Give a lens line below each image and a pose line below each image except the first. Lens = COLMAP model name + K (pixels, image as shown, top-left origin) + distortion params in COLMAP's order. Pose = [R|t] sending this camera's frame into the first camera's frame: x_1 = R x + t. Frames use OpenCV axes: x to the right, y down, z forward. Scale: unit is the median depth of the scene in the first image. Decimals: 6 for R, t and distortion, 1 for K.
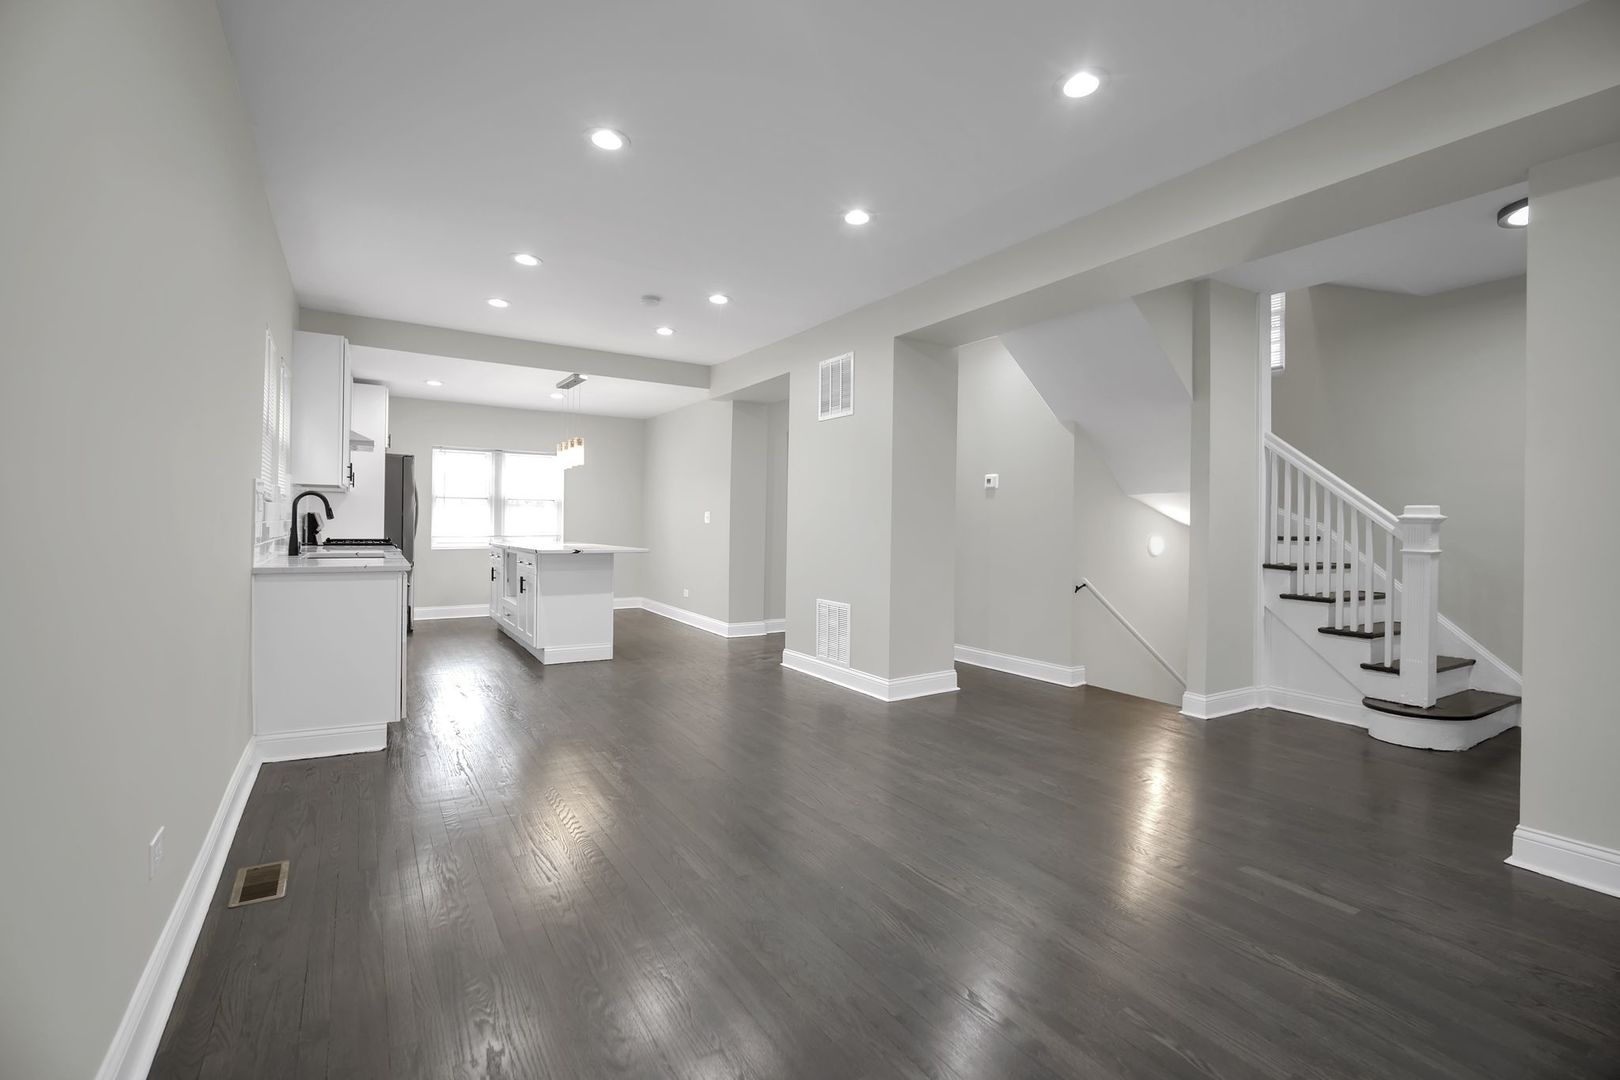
lens RADIAL K [[724.6, 0, 815.5], [0, 724.6, 525.0], [0, 0, 1]] dist [-0.001401, -0.000013]
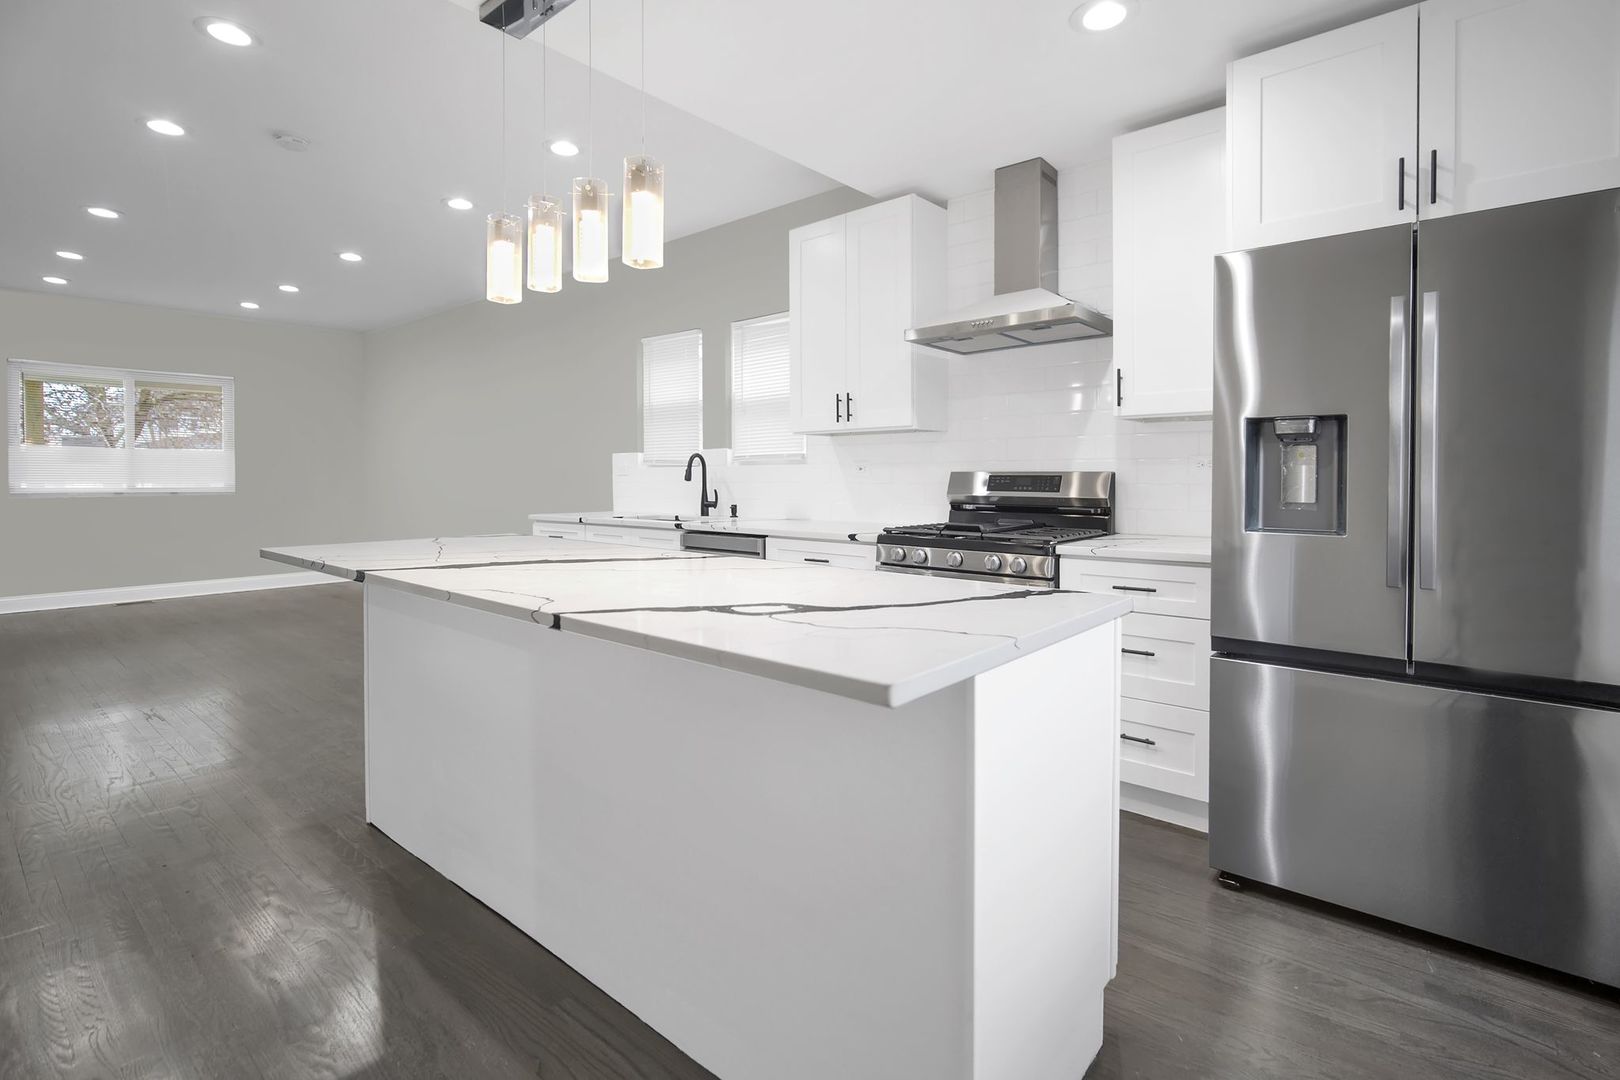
lens RADIAL K [[777.2, 0, 807.3], [0, 777.2, 484.6], [0, 0, 1]] dist [-0.000572, -0.000036]
pose [[-0.958556, -0.014525, -0.284532, -0.414925], [-0.016258, 0.999861, 0.003731, -0.007338], [0.284439, 0.008202, -0.958659, 1.620571]]
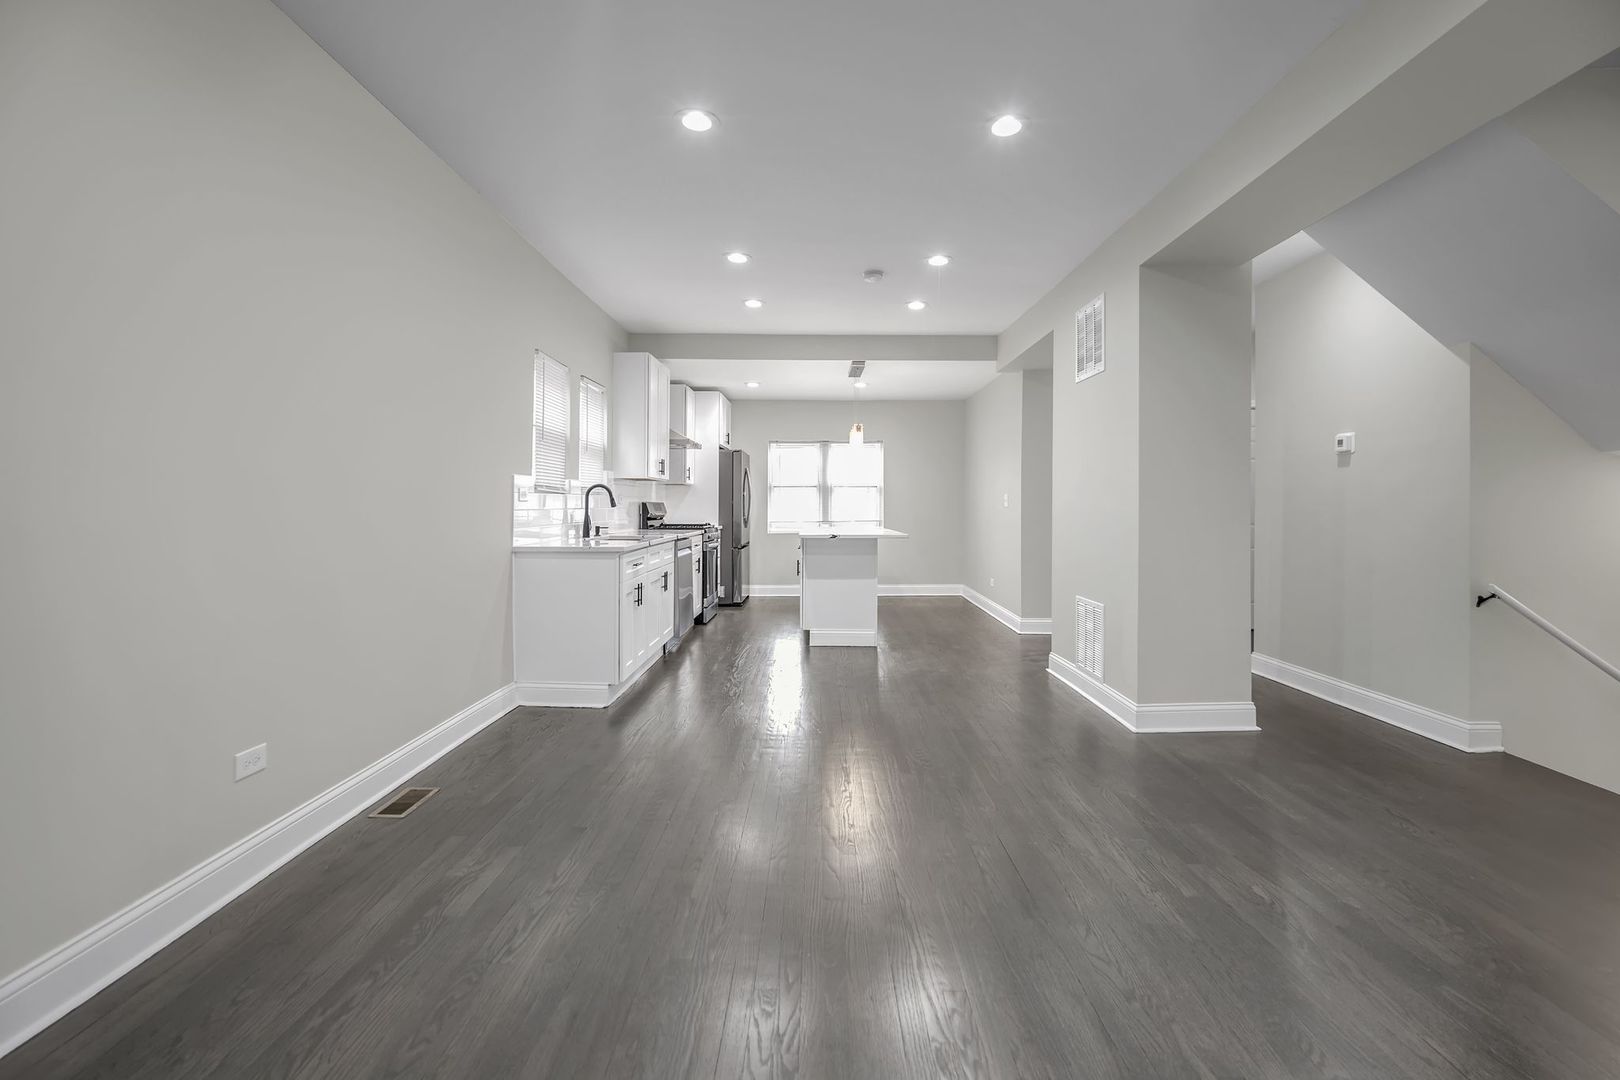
lens RADIAL K [[728.6, 0, 819.3], [0, 728.6, 506.0], [0, 0, 1]] dist [-0.003379, -0.000222]
pose [[0.846200, -0.012865, -0.532710, 0.200454], [0.009464, 0.999914, -0.009116, 0.003518], [0.532781, 0.002673, 0.846249, 0.132187]]
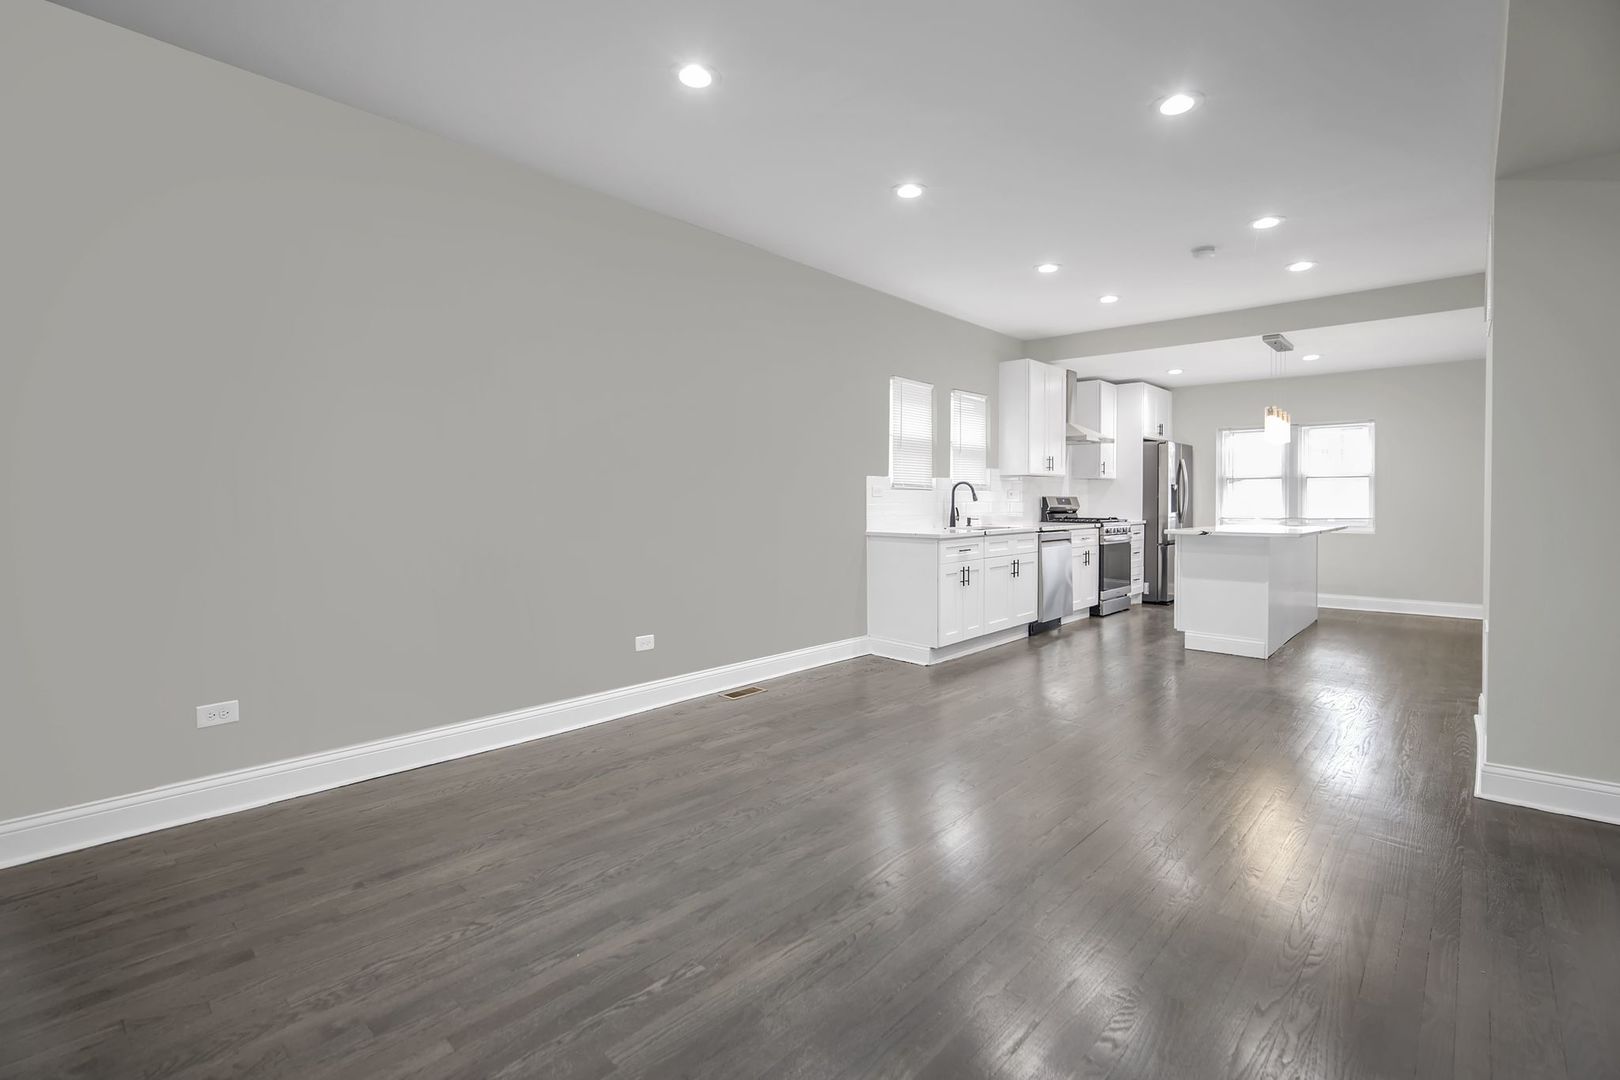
lens RADIAL K [[728.6, 0, 819.3], [0, 728.6, 506.0], [0, 0, 1]] dist [-0.003379, -0.000222]
pose [[0.268685, -0.004737, -0.963216, 0.455411], [0.001513, 0.999989, -0.004496, 0.005522], [0.963227, -0.000249, 0.268689, 0.273212]]
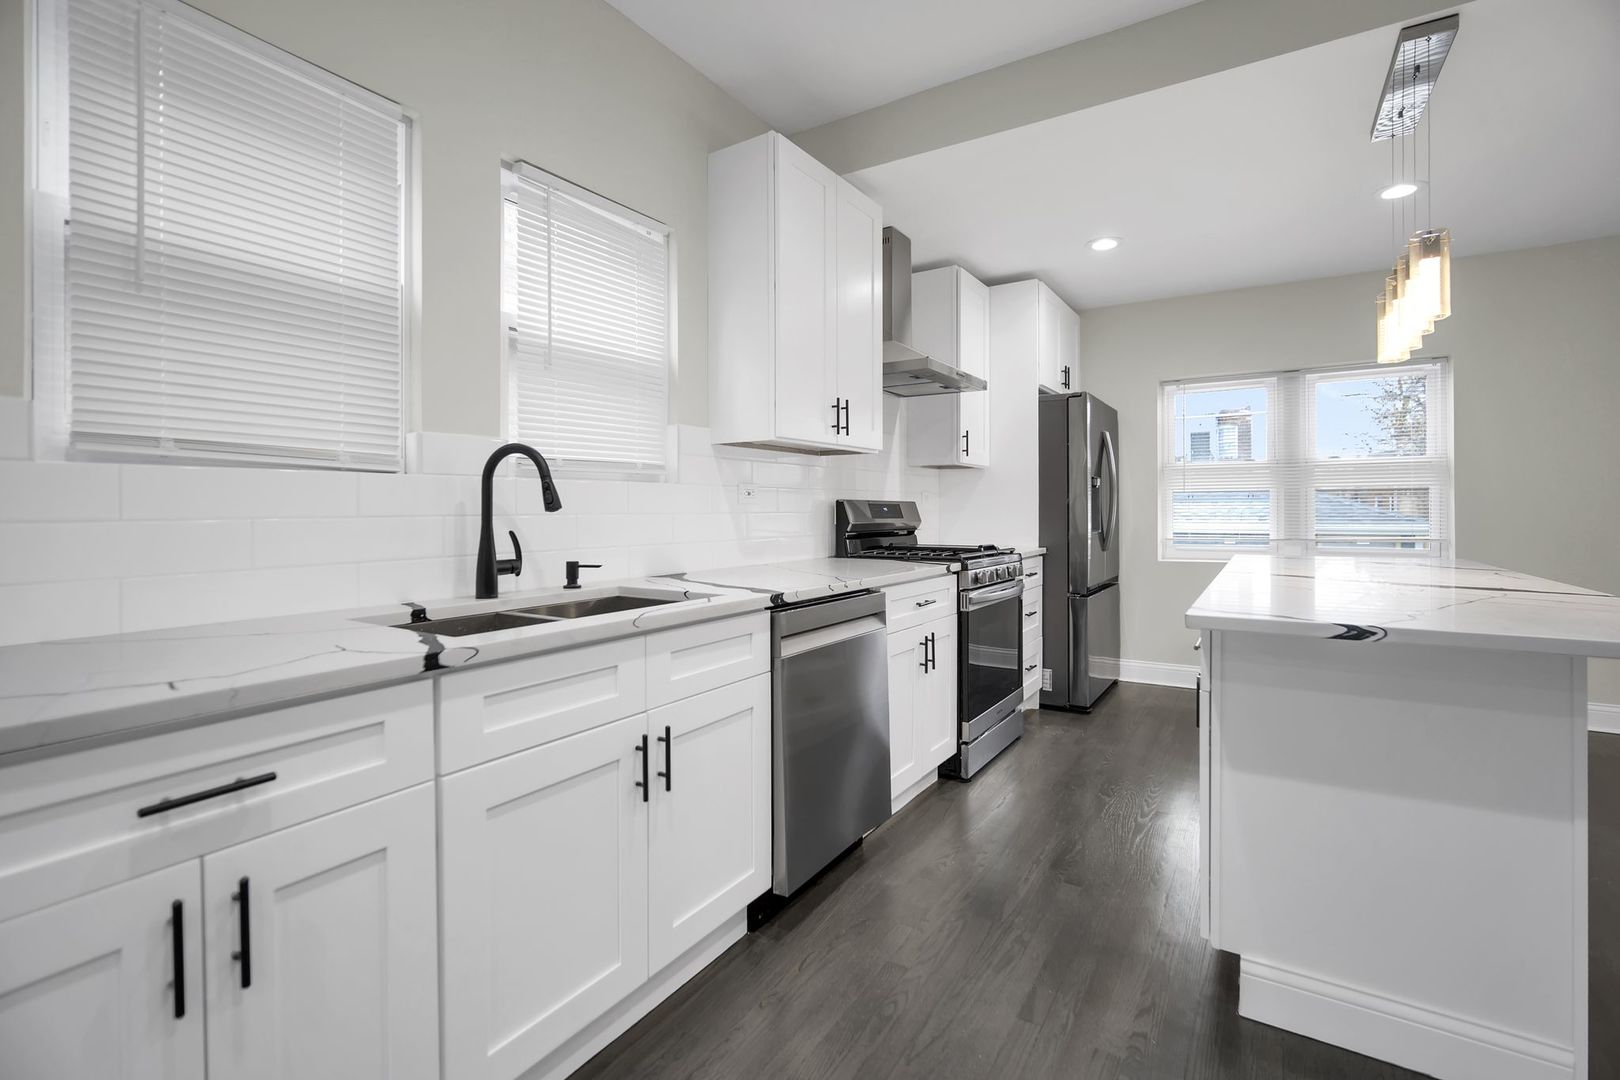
lens RADIAL K [[728.6, 0, 819.3], [0, 728.6, 506.0], [0, 0, 1]] dist [-0.003379, -0.000222]
pose [[0.430488, -0.021241, -0.902346, -0.190213], [0.008280, 0.999774, -0.019584, -0.001035], [0.902558, 0.000960, 0.430566, 0.757449]]
